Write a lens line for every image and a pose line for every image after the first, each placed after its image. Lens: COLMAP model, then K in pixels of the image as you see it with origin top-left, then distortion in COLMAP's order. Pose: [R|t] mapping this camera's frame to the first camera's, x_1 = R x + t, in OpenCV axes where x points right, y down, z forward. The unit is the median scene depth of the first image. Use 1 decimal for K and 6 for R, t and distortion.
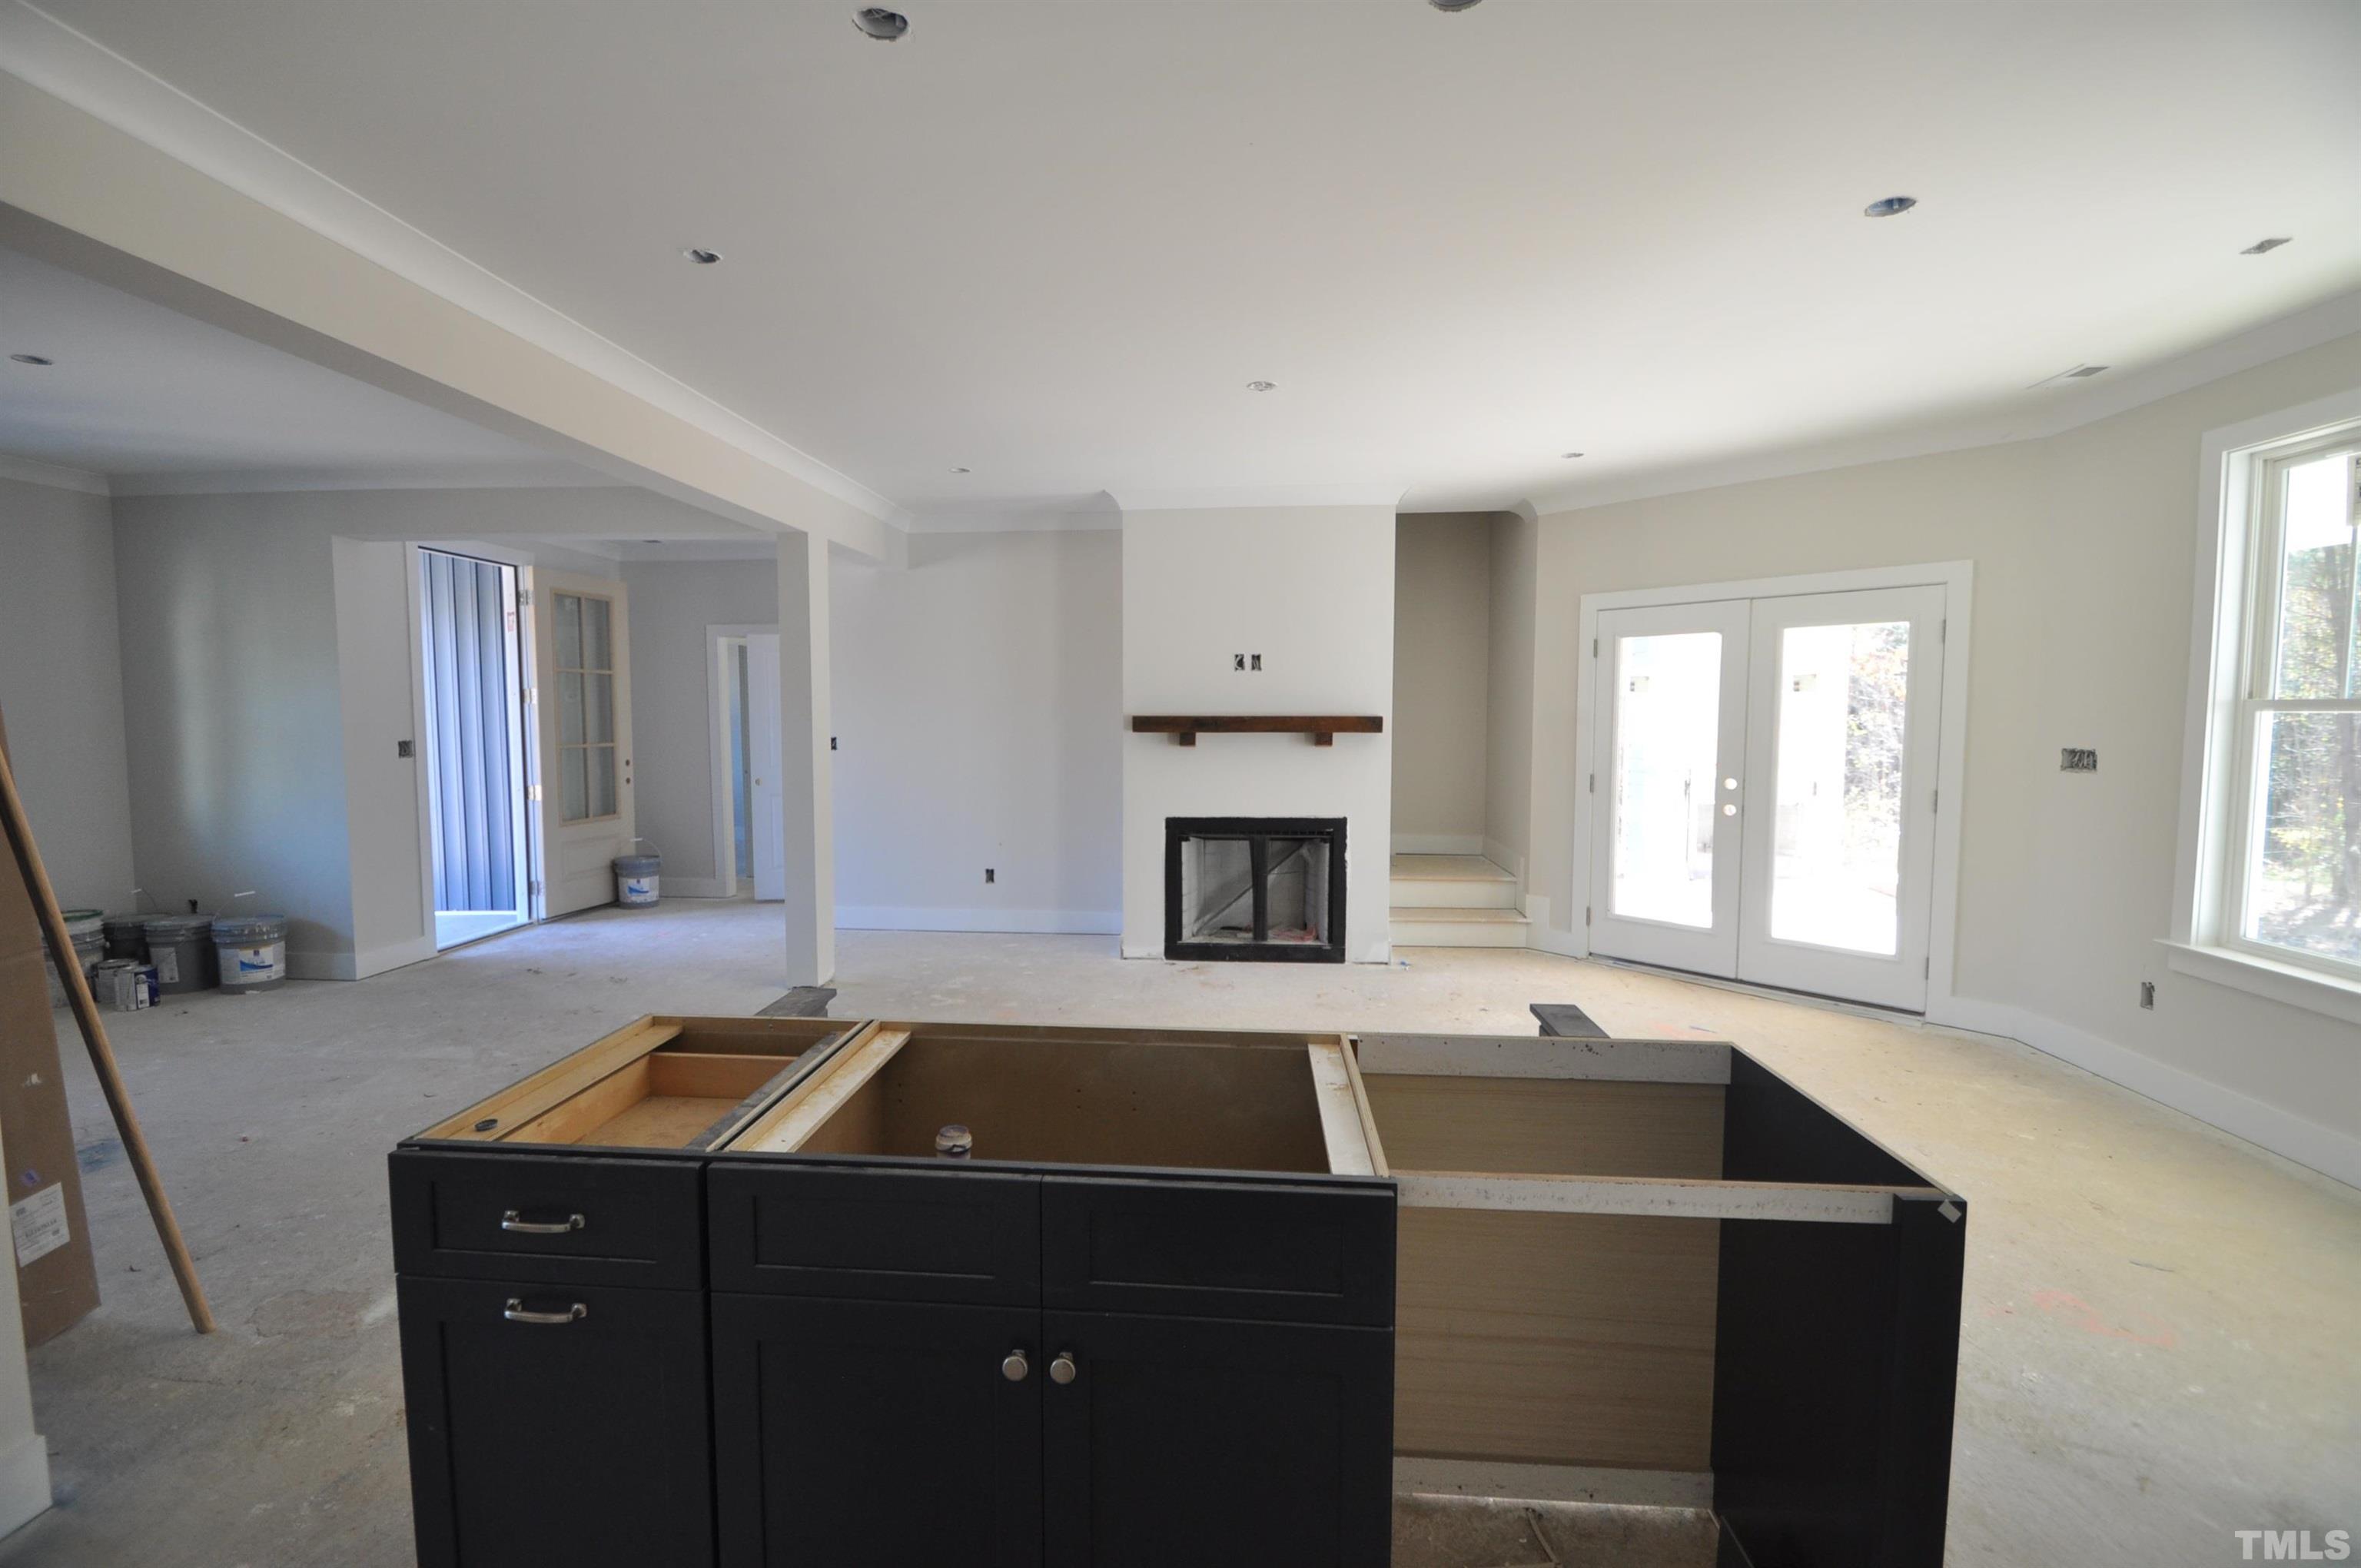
lens RADIAL K [[1035.4, 0, 1151.1], [0, 1035.4, 782.8], [0, 0, 1]] dist [0.029011, -0.024437]
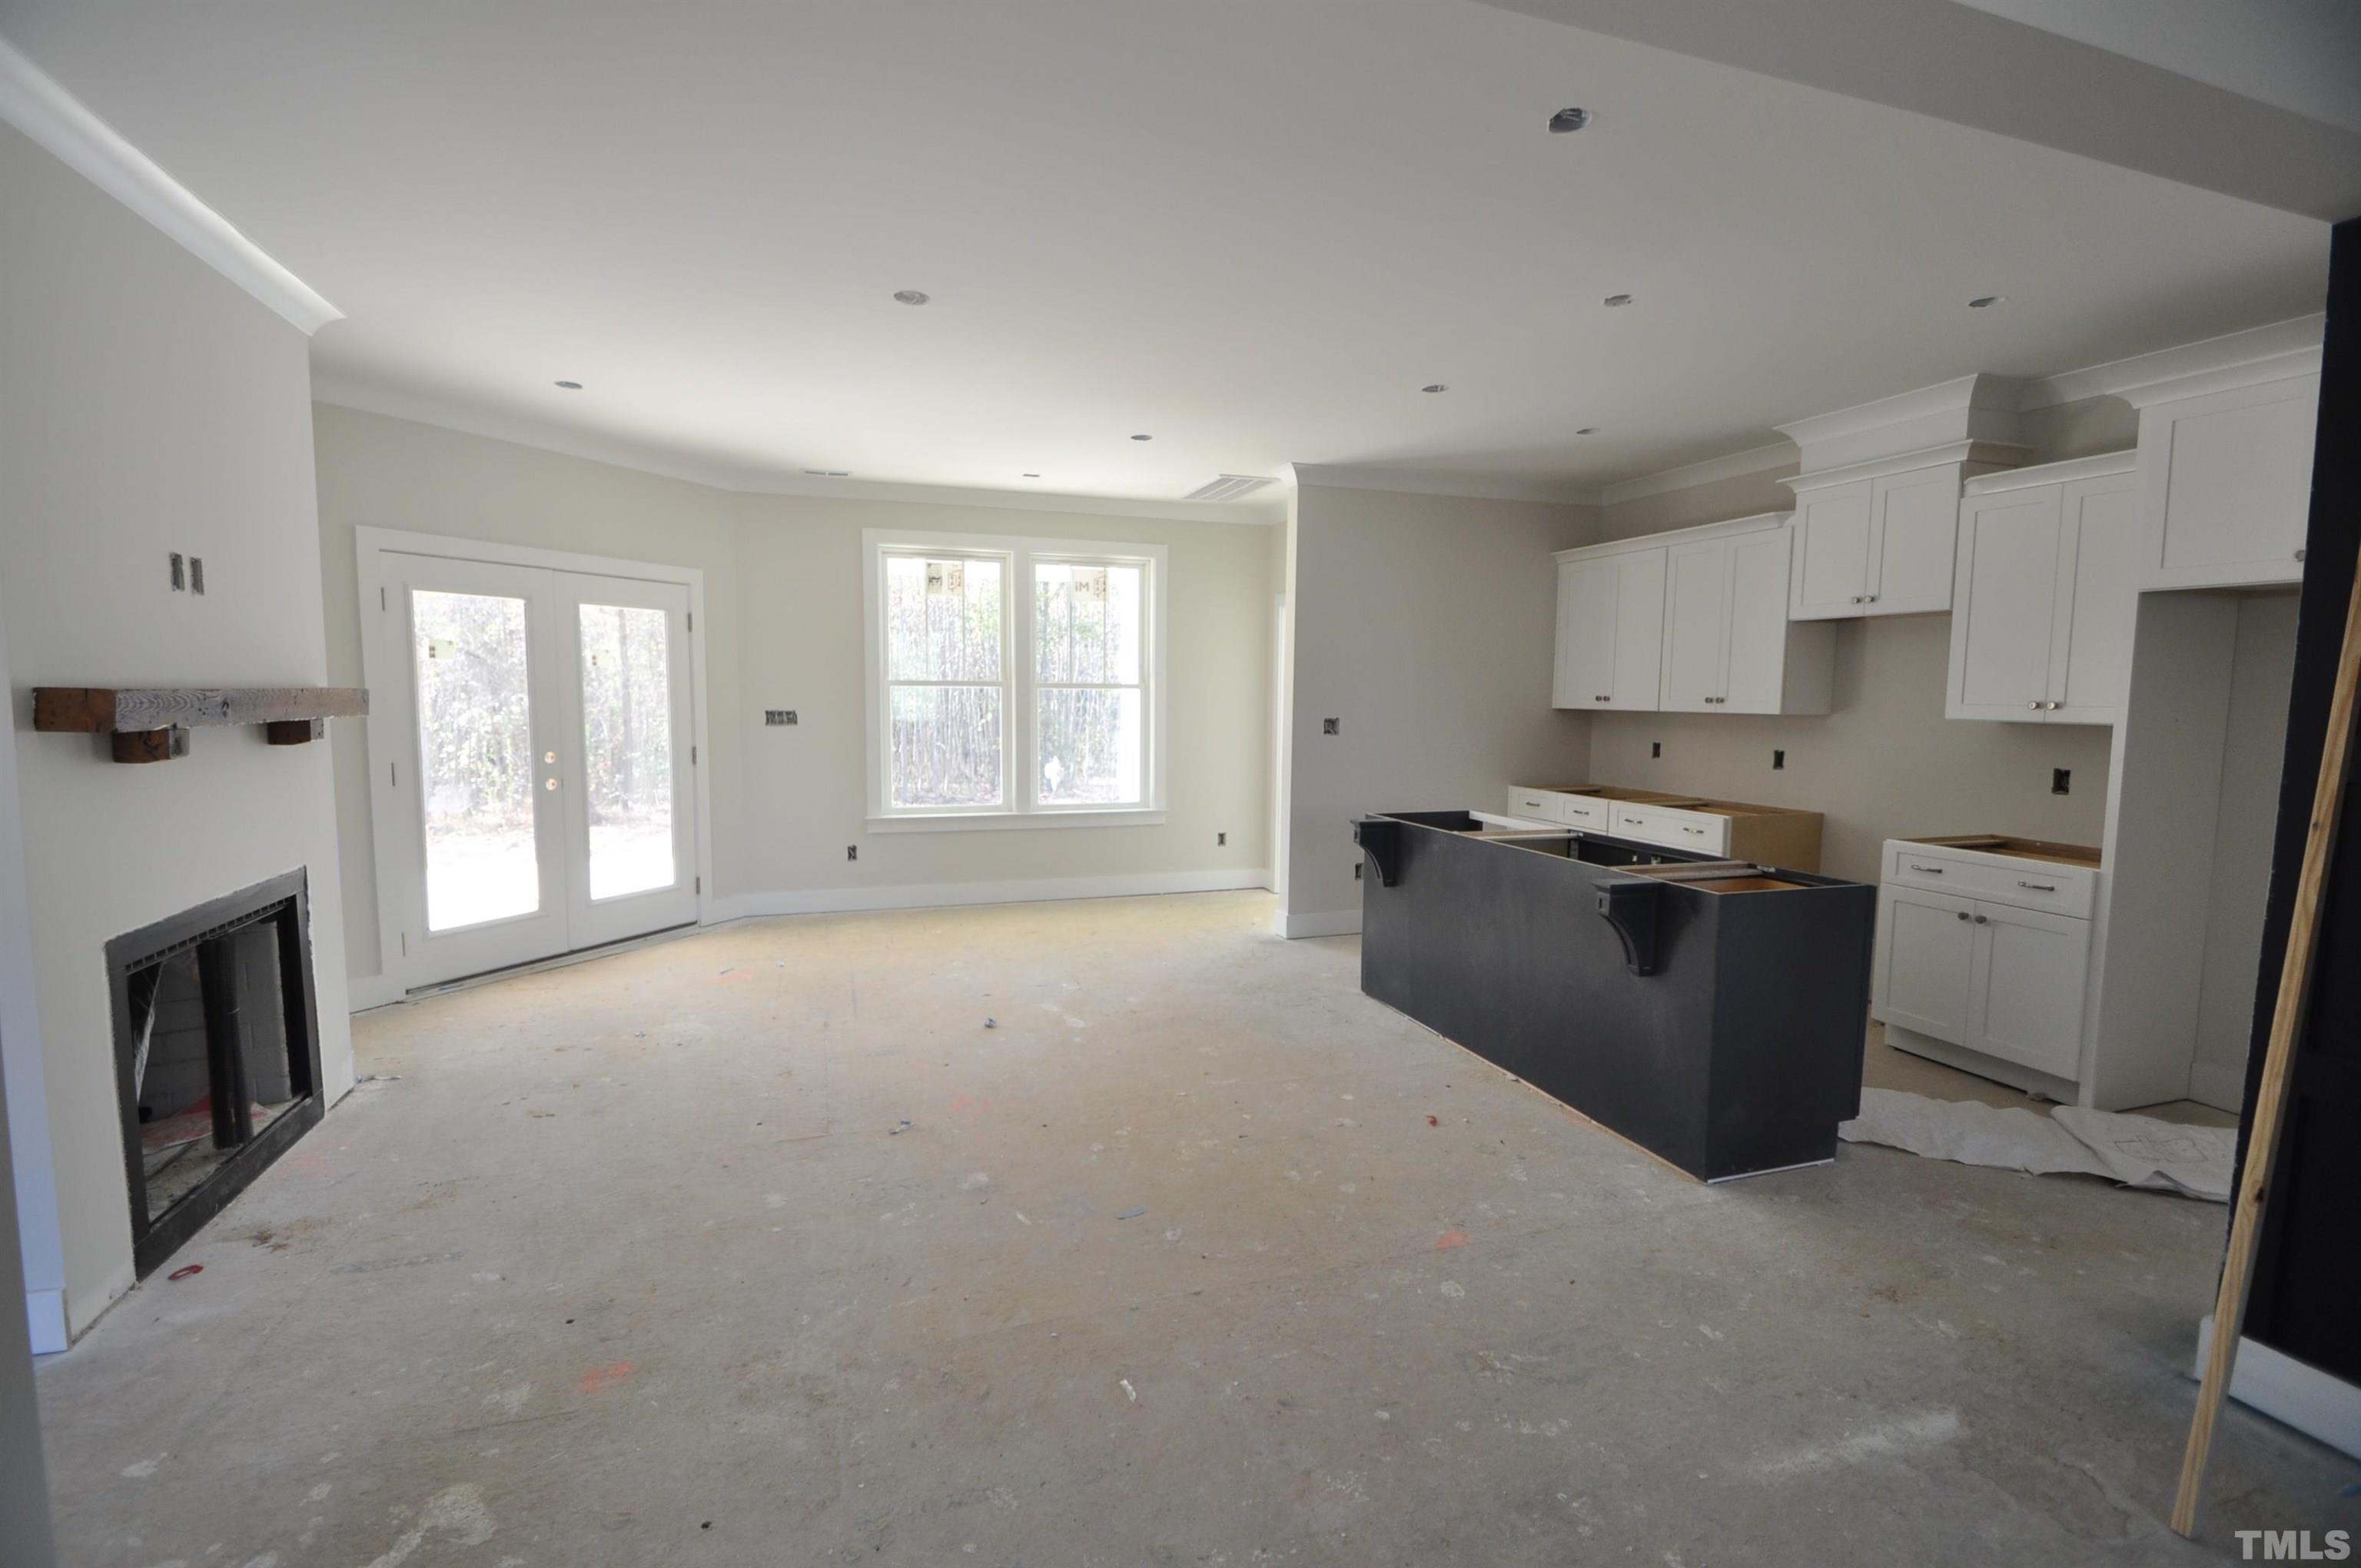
lens RADIAL K [[1035.4, 0, 1151.1], [0, 1035.4, 782.8], [0, 0, 1]] dist [0.029011, -0.024437]
pose [[-0.396605, -0.084864, 0.914058, -0.573155], [0.056129, 0.991613, 0.116418, -0.058758], [-0.916272, 0.097478, -0.388516, 0.880618]]
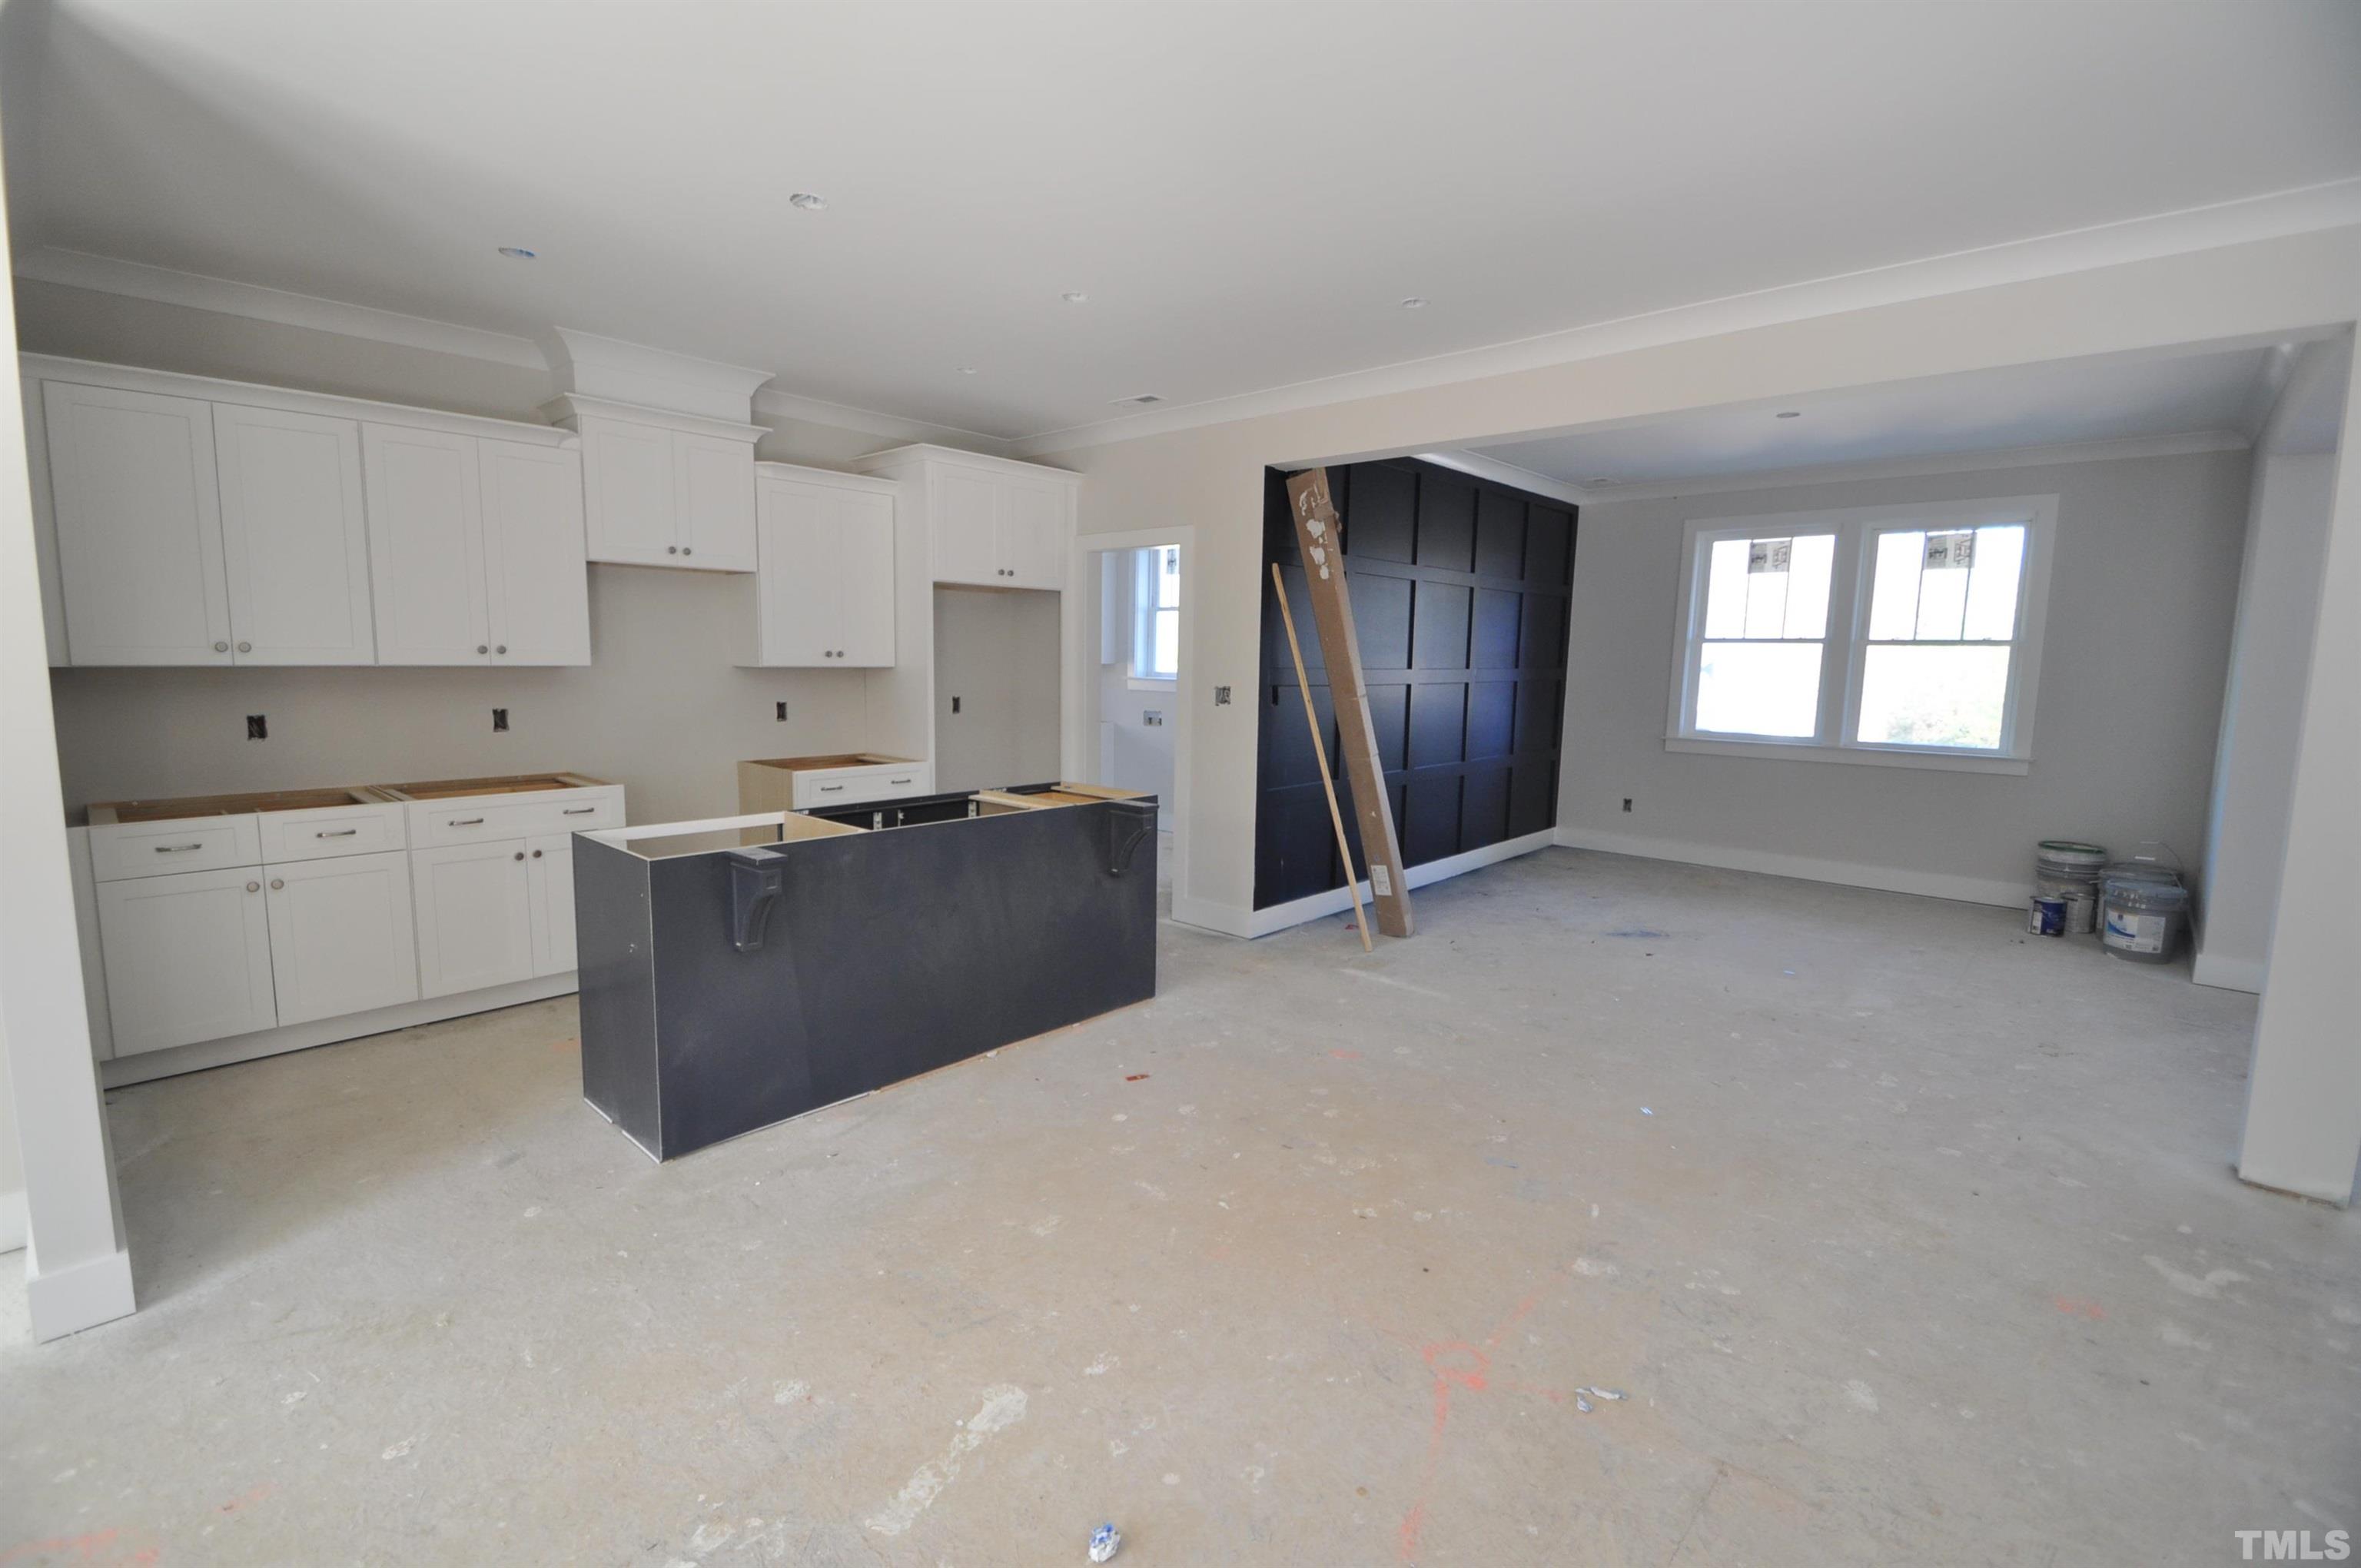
lens RADIAL K [[1035.4, 0, 1151.1], [0, 1035.4, 782.8], [0, 0, 1]] dist [0.029011, -0.024437]
pose [[-0.617758, 0.090557, -0.781137, 0.443512], [-0.070856, 0.982896, 0.169982, -0.060287], [0.783170, 0.160356, -0.600775, 0.859731]]
